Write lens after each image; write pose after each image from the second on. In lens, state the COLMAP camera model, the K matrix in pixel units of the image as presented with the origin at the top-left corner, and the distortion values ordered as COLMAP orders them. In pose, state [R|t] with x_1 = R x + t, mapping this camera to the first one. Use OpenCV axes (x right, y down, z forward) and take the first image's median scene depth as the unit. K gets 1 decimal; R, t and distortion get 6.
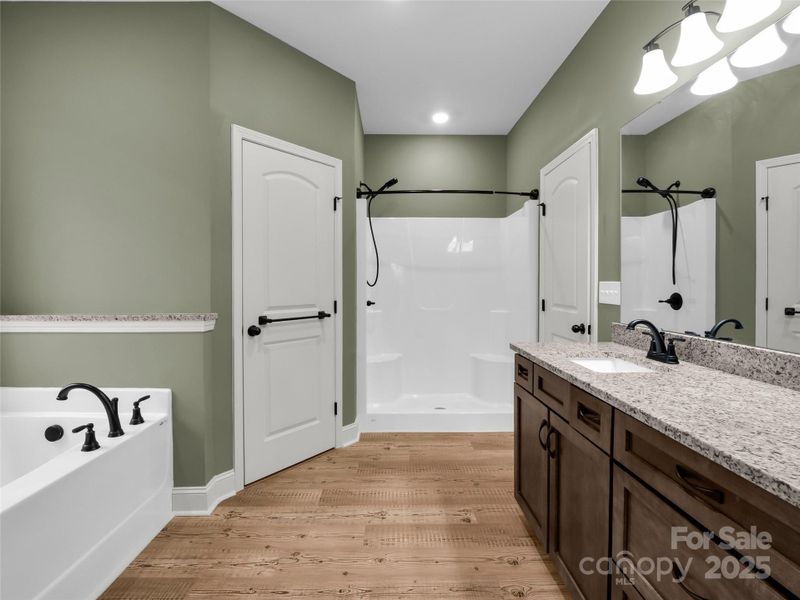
lens RADIAL K [[391.0, 0, 400.2], [0, 391.0, 294.6], [0, 0, 1]] dist [-0.016184, -0.003061]
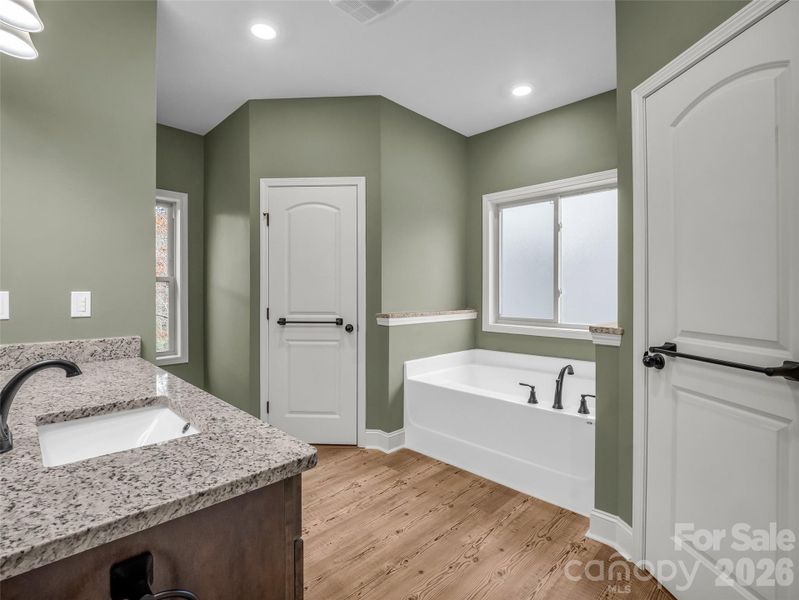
lens RADIAL K [[390.5, 0, 399.4], [0, 390.5, 295.7], [0, 0, 1]] dist [-0.016184, -0.003061]
pose [[-0.715707, 0.002169, -0.698397, 0.533588], [-0.022223, 0.999418, 0.025878, -0.038871], [0.698047, 0.034042, -0.715243, 1.434458]]
